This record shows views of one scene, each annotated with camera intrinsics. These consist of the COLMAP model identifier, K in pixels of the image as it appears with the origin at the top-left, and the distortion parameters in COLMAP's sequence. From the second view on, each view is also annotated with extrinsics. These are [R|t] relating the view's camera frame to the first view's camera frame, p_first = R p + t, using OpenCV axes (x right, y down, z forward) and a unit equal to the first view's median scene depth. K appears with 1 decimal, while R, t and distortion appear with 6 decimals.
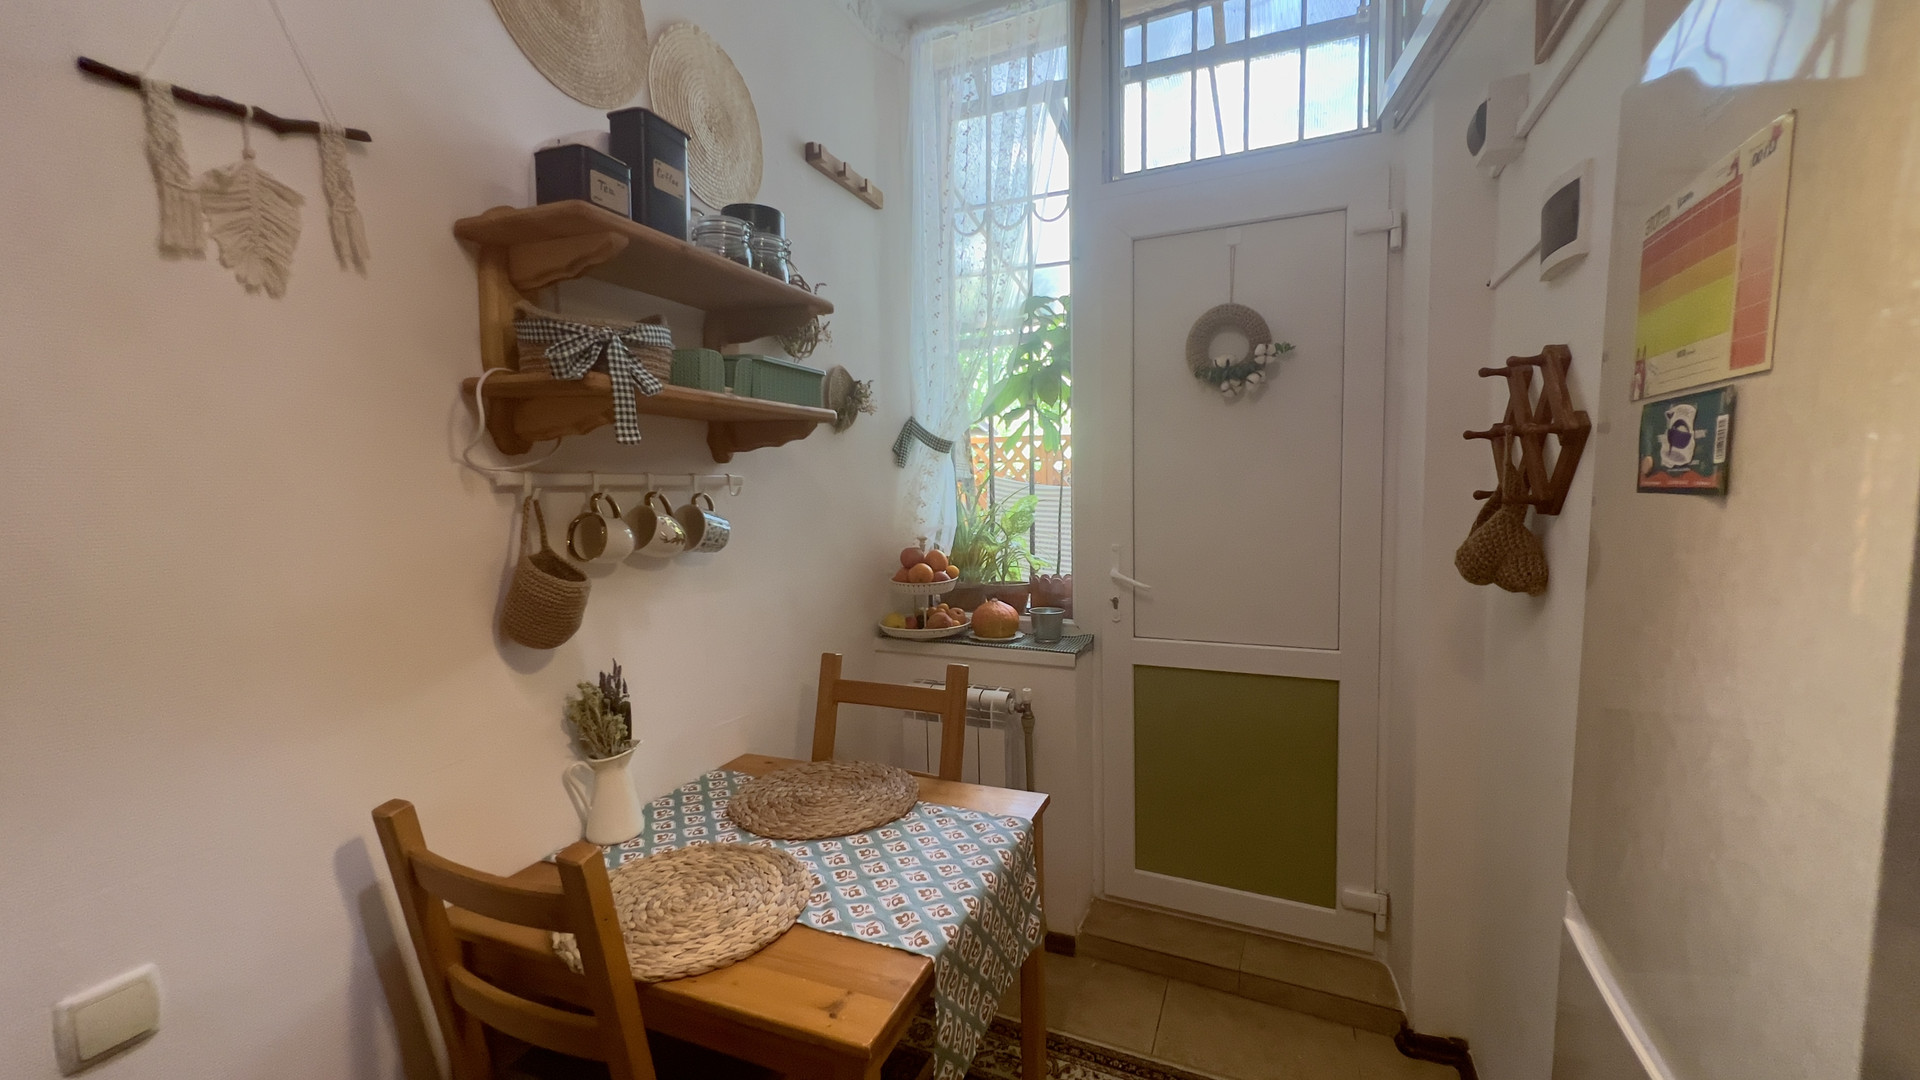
lens RADIAL K [[769.6, 0, 958.7], [0, 769.6, 545.5], [0, 0, 1]] dist [-0.004325, 0.002179]
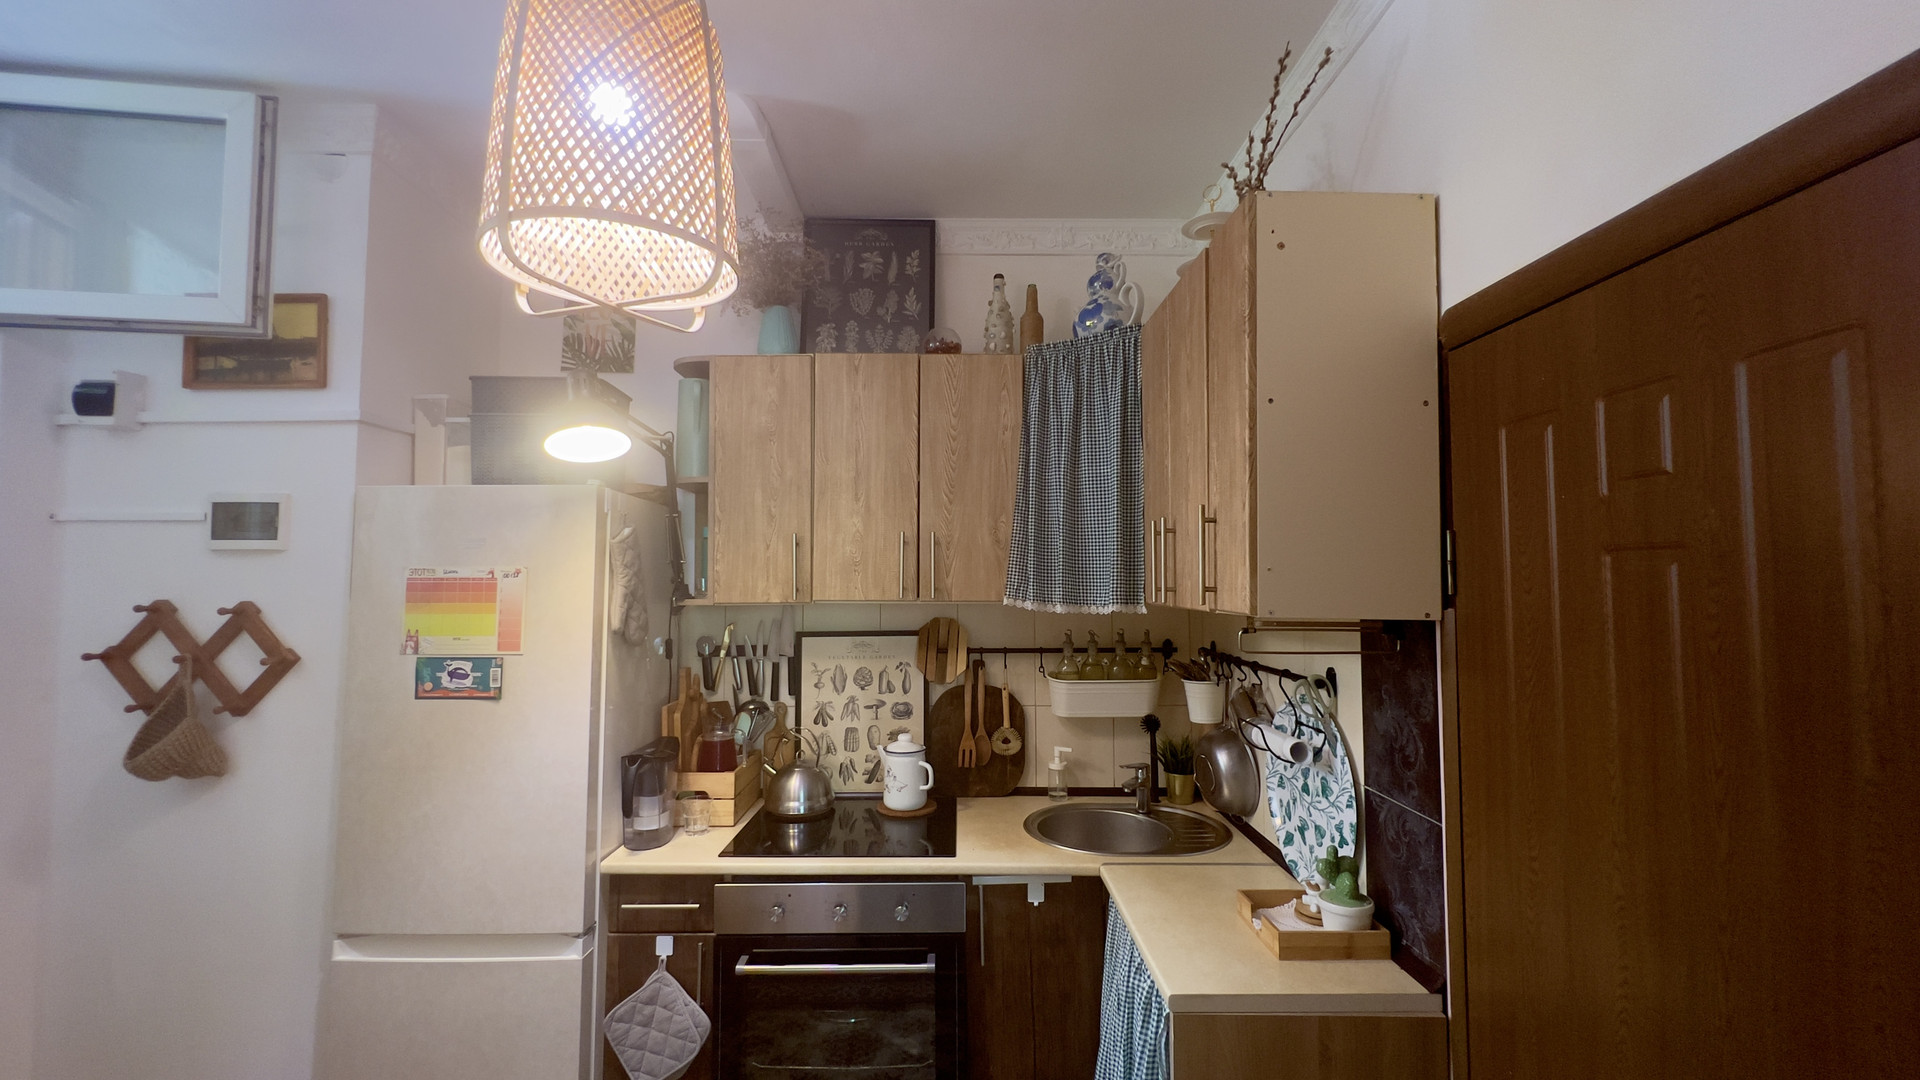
lens RADIAL K [[769.6, 0, 962.9], [0, 769.6, 541.6], [0, 0, 1]] dist [-0.004325, 0.002179]
pose [[-0.403689, 0.054042, 0.913299, -1.827864], [0.079882, 0.996524, -0.023657, -0.369117], [-0.911402, 0.063405, -0.406603, 0.540933]]
